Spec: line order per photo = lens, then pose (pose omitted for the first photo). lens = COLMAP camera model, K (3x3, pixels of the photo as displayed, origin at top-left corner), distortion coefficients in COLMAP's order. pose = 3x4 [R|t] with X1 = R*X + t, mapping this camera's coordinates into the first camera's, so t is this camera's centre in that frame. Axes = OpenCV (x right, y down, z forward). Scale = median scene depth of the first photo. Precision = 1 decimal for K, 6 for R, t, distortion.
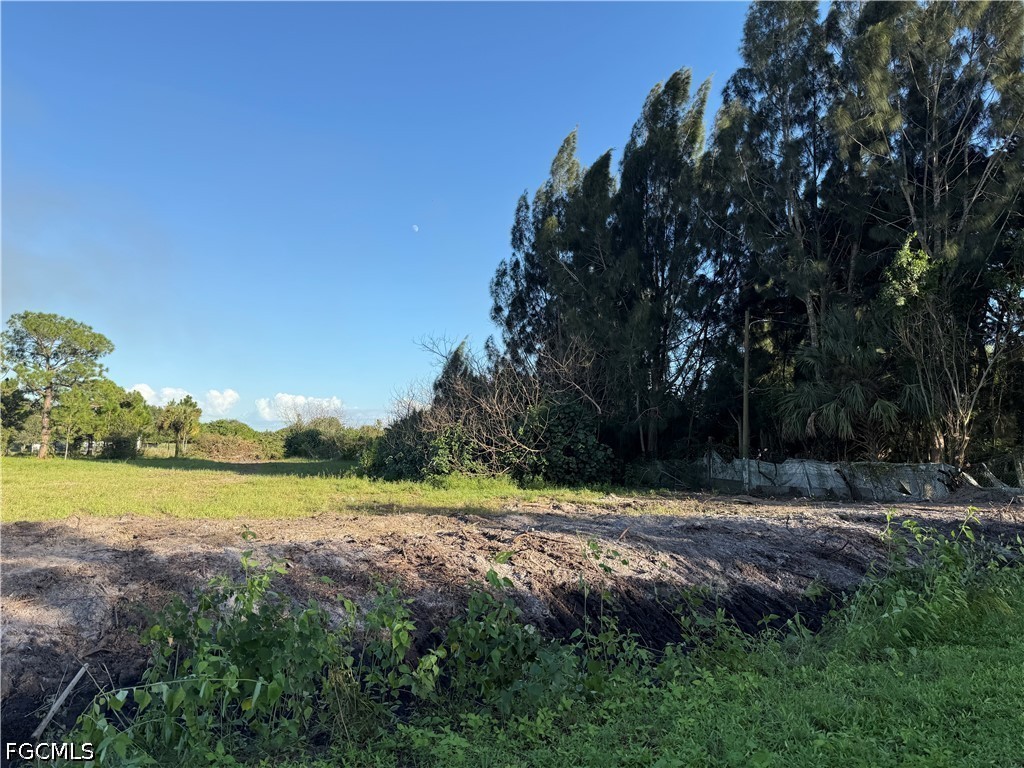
lens RADIAL K [[708.3, 0, 528.6], [0, 708.3, 386.5], [0, 0, 1]] dist [-0.005007, -0.022406]
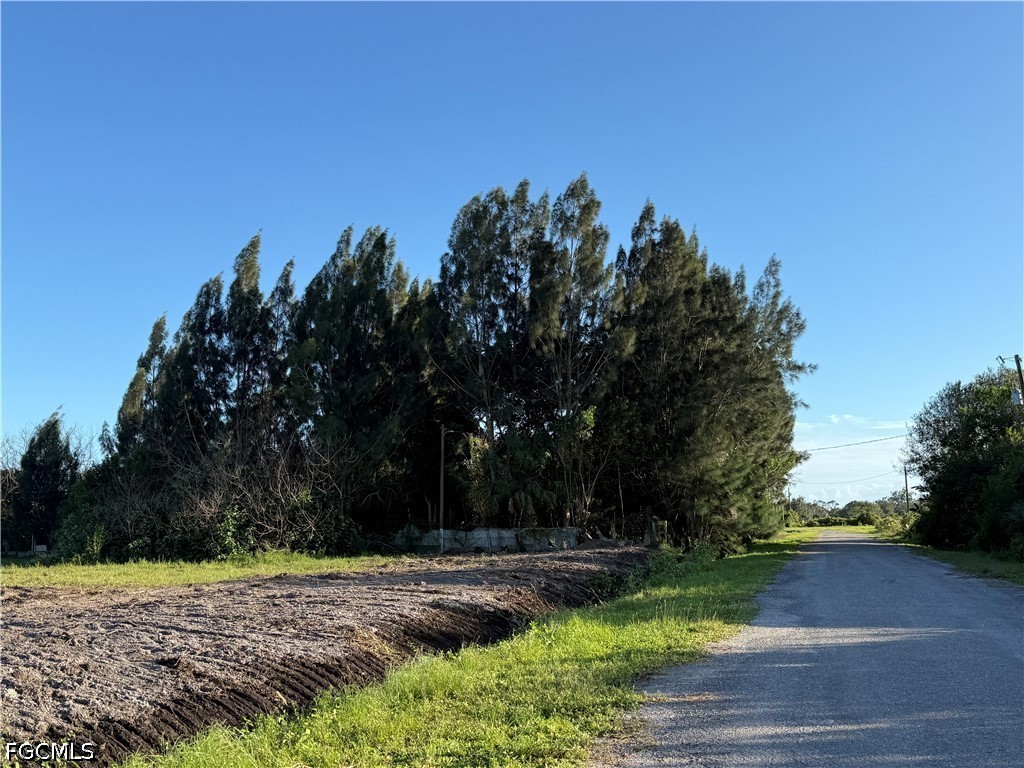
lens RADIAL K [[919.6, 0, 503.5], [0, 919.6, 392.2], [0, 0, 1]] dist [0.161041, -0.311336]
pose [[0.762397, 0.066870, 0.643645, -0.887282], [-0.030490, 0.997254, -0.067493, -0.055219], [-0.646391, 0.031832, 0.762342, -0.544489]]
